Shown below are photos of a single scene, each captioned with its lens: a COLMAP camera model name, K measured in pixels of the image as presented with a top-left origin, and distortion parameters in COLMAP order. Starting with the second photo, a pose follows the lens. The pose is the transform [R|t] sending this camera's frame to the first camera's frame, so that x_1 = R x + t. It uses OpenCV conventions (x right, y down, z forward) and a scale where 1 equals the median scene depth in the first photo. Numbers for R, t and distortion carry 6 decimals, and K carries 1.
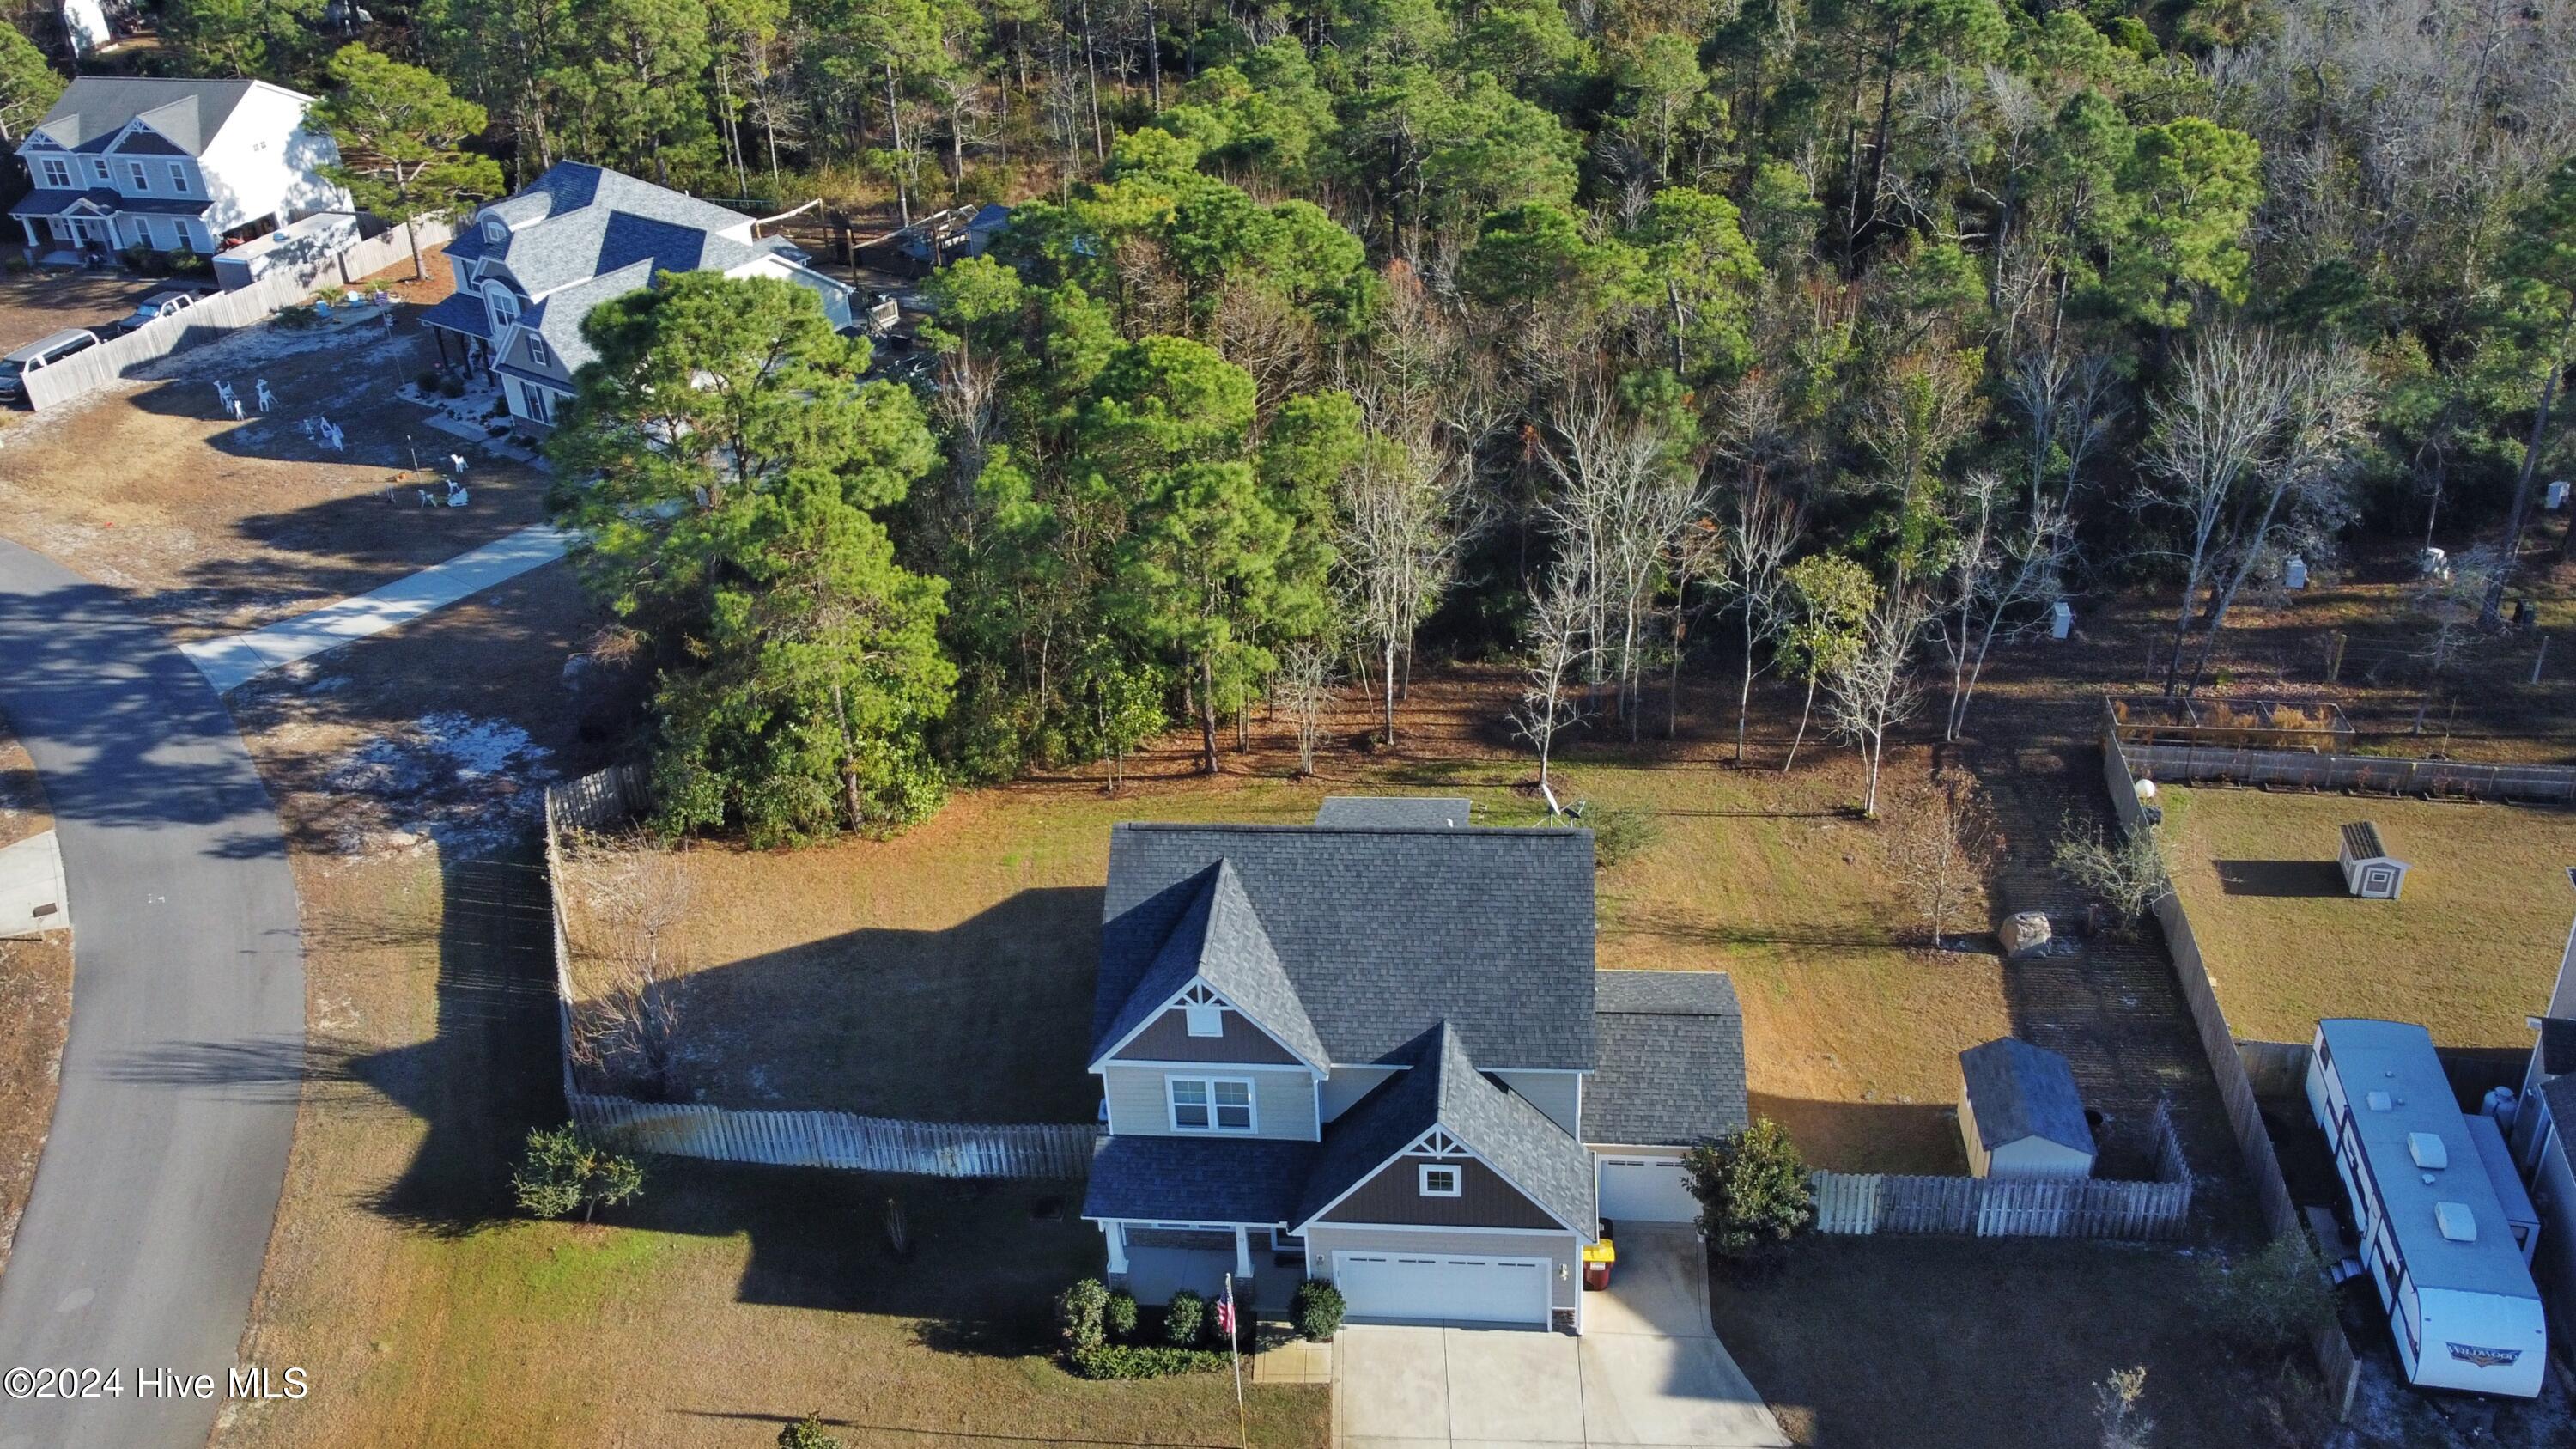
lens RADIAL K [[2159.3, 0, 1285.0], [0, 2159.3, 733.2], [0, 0, 1]] dist [-0.005176, 0.003747]
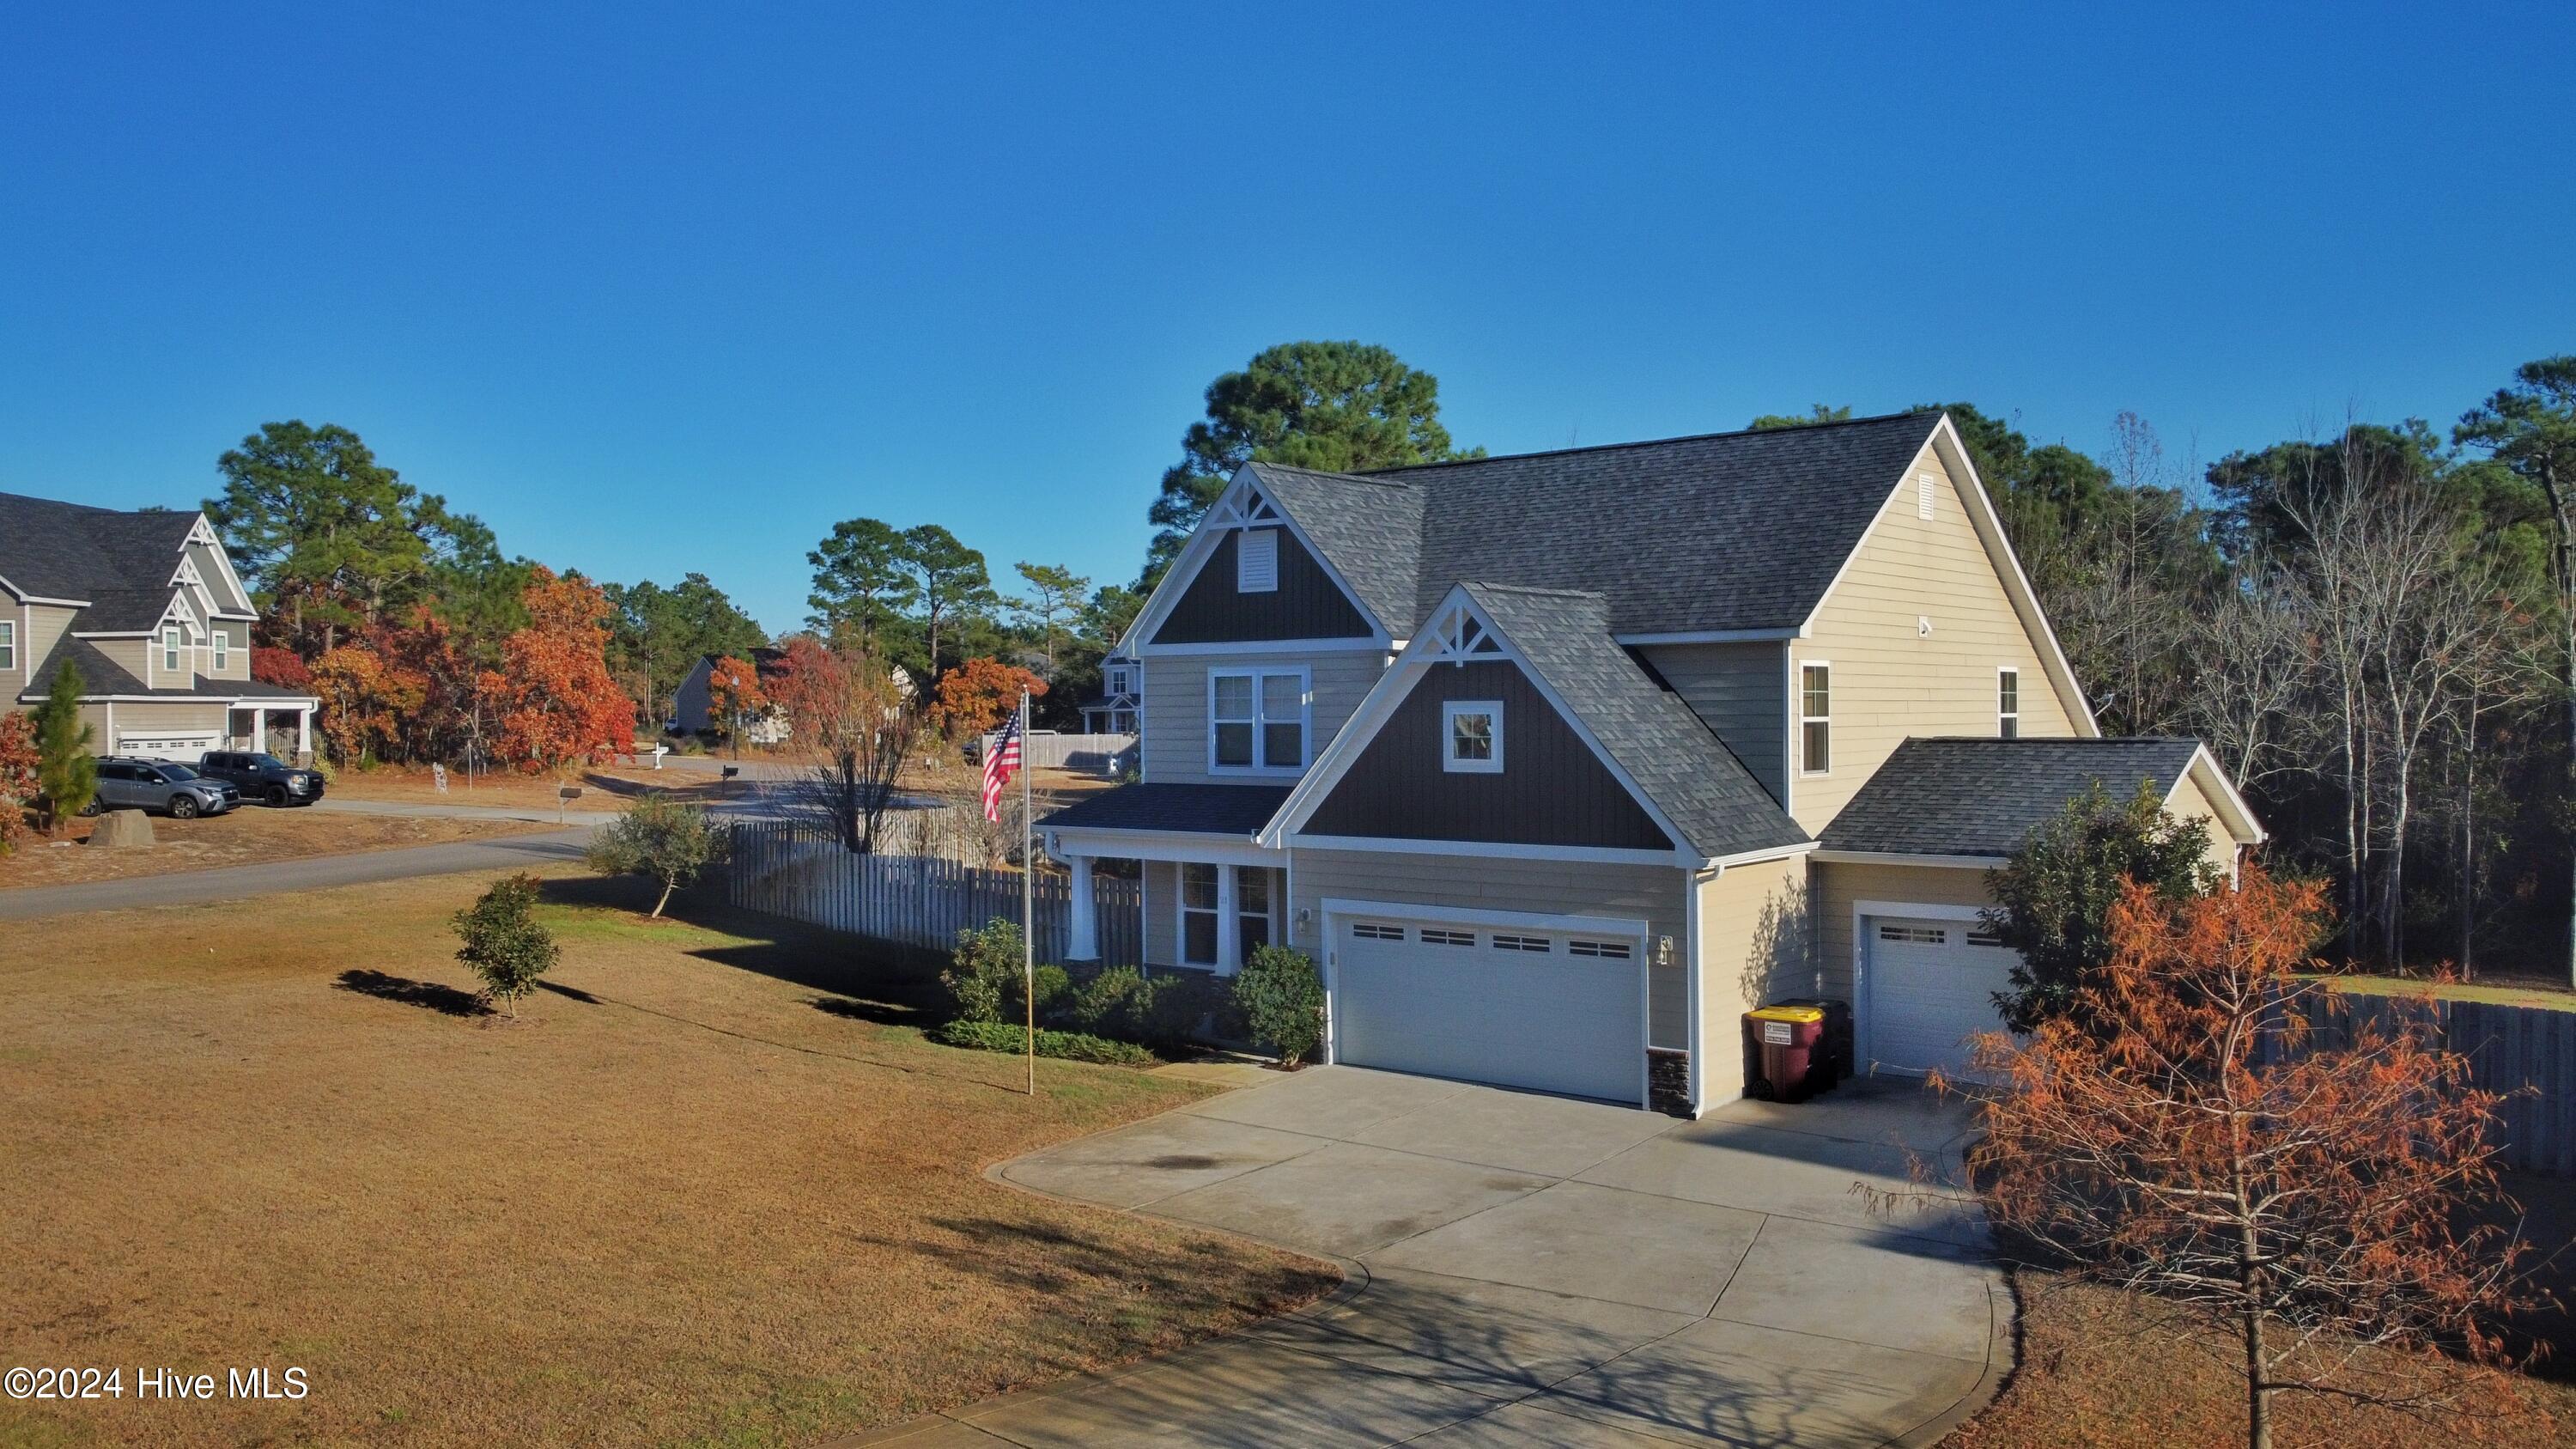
lens RADIAL K [[1955.0, 0, 1284.9], [0, 1955.0, 728.3], [0, 0, 1]] dist [-0.000889, -0.003904]
pose [[0.834650, 0.051381, -0.548379, 0.216260], [-0.306106, 0.870986, -0.384295, 0.288001], [0.457885, 0.488614, 0.742696, 0.400509]]
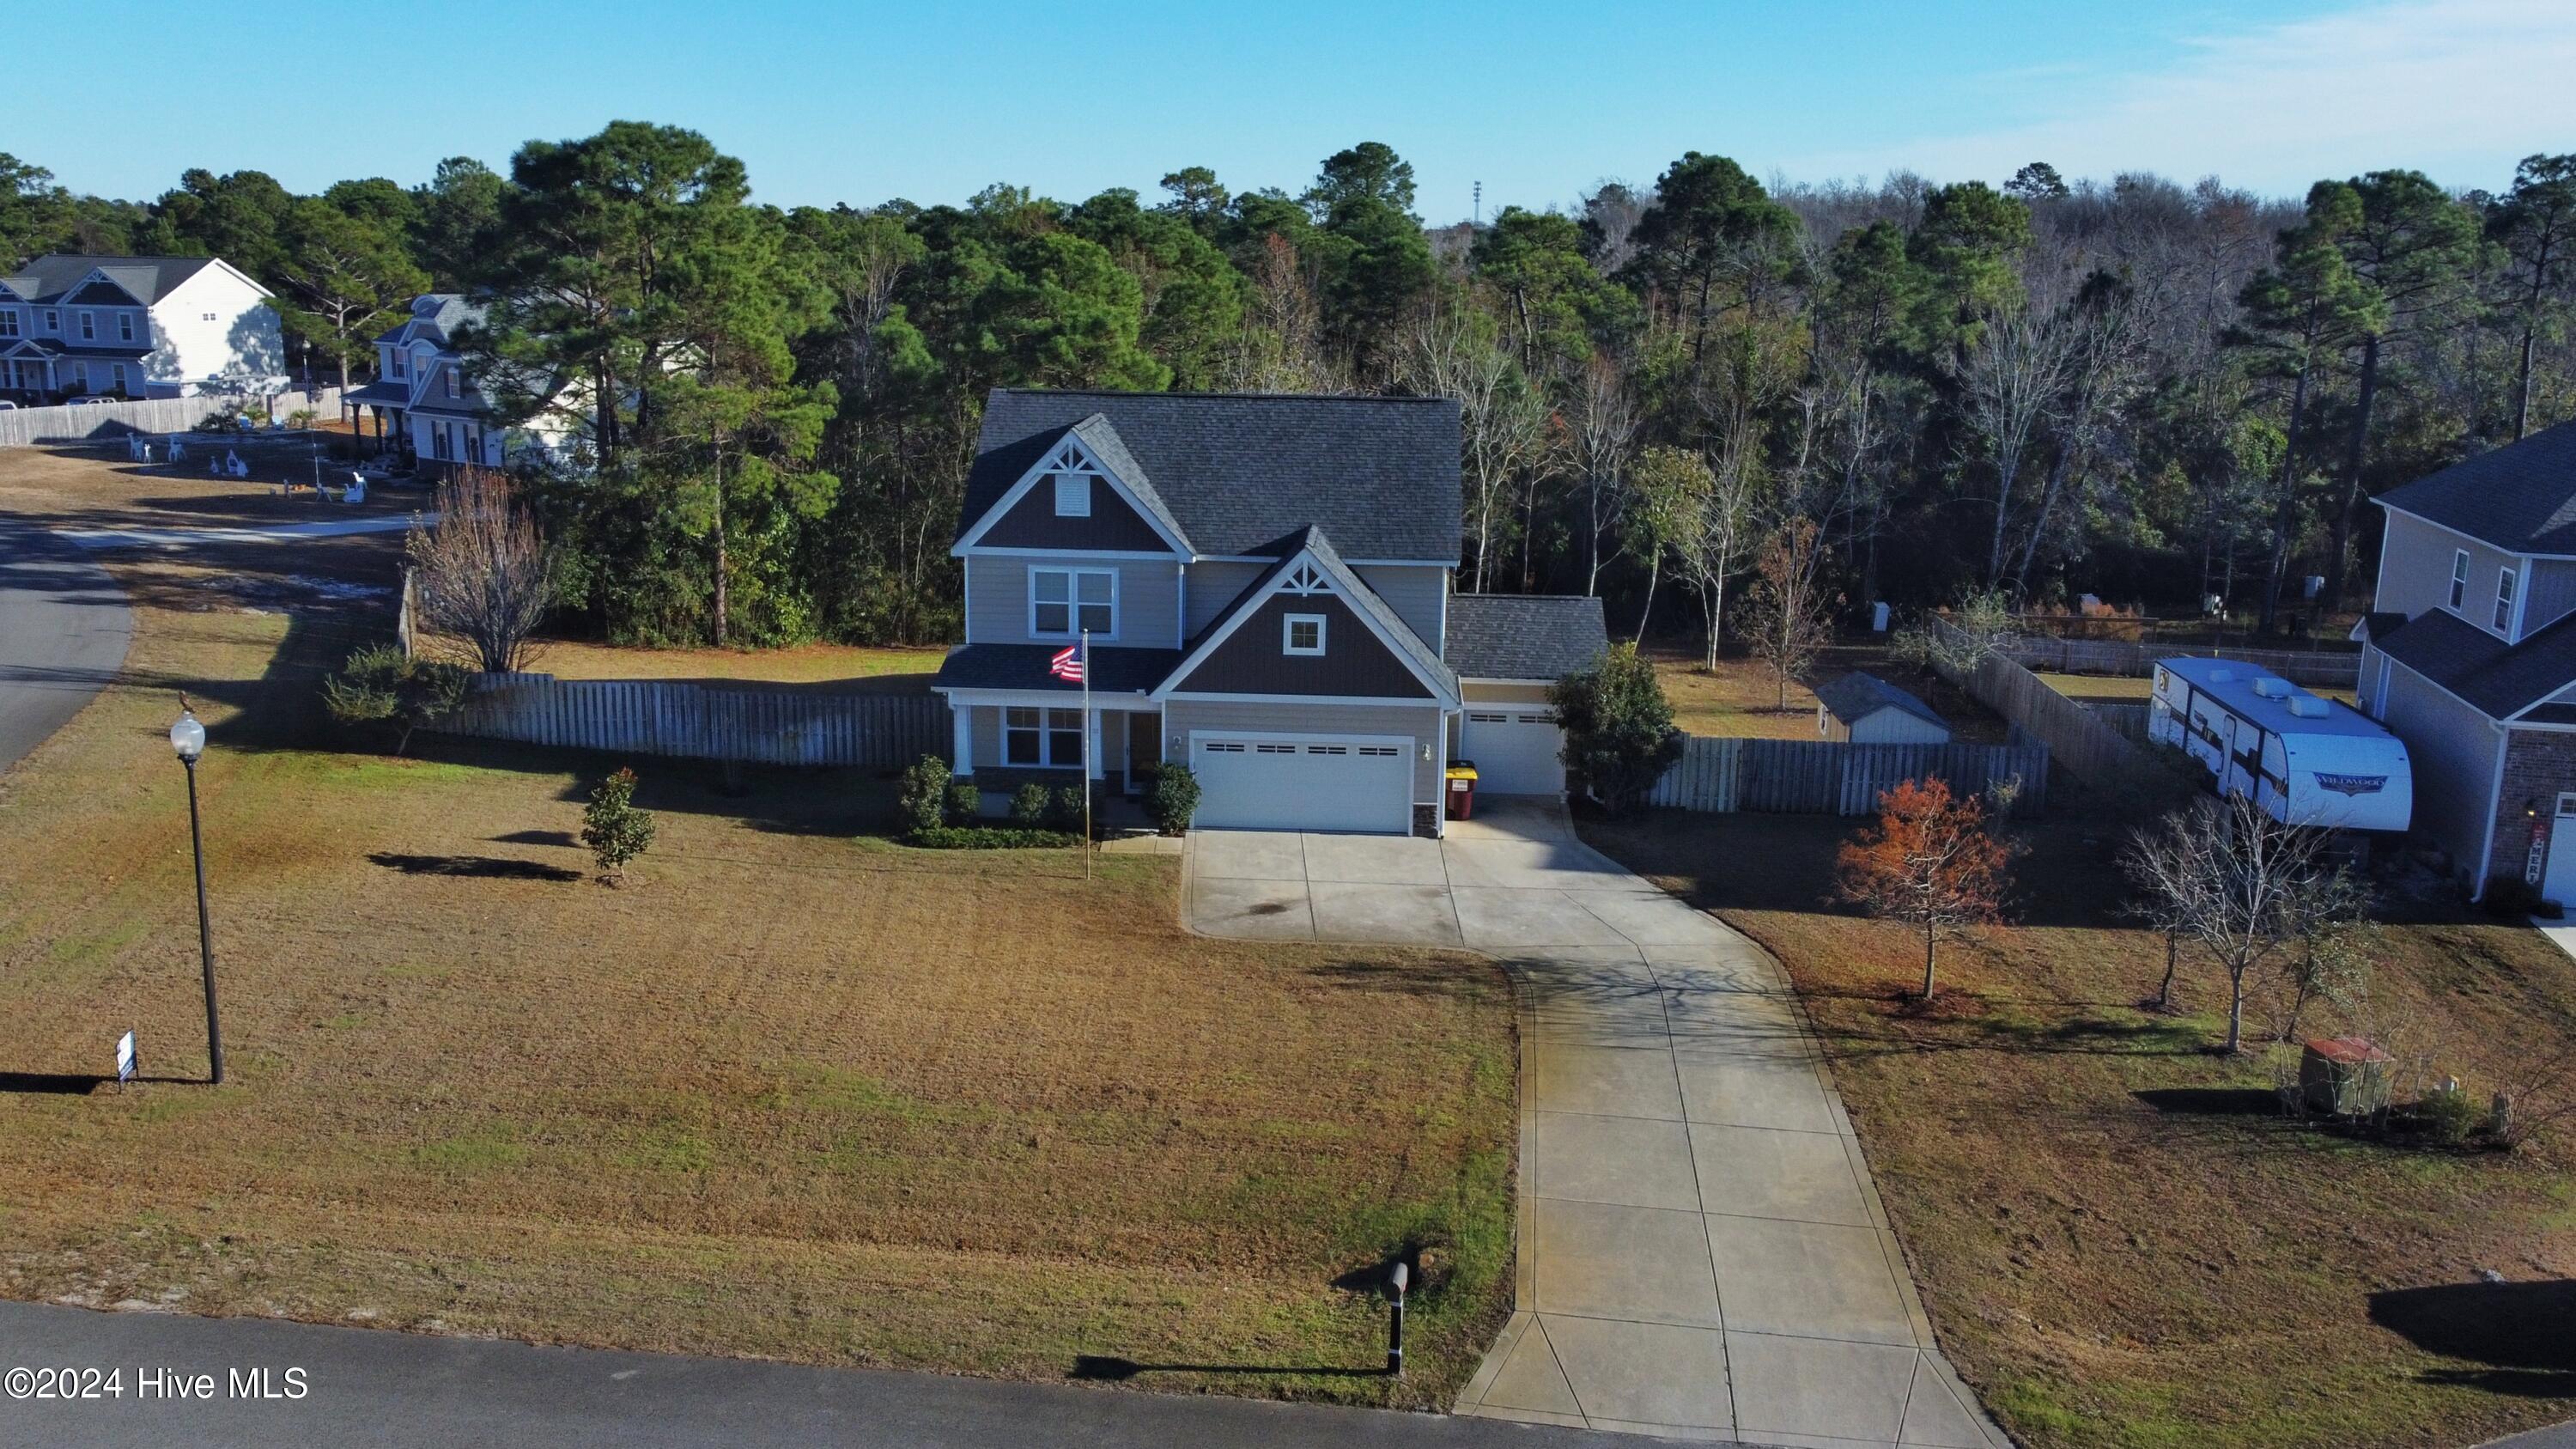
lens RADIAL K [[2036.9, 0, 1288.0], [0, 2036.9, 724.5], [0, 0, 1]] dist [0.004376, -0.008298]
pose [[0.996173, 0.055949, 0.067153, 0.002999], [-0.034031, 0.955933, -0.291607, 0.352675], [-0.080509, 0.288206, 0.954178, 0.087632]]
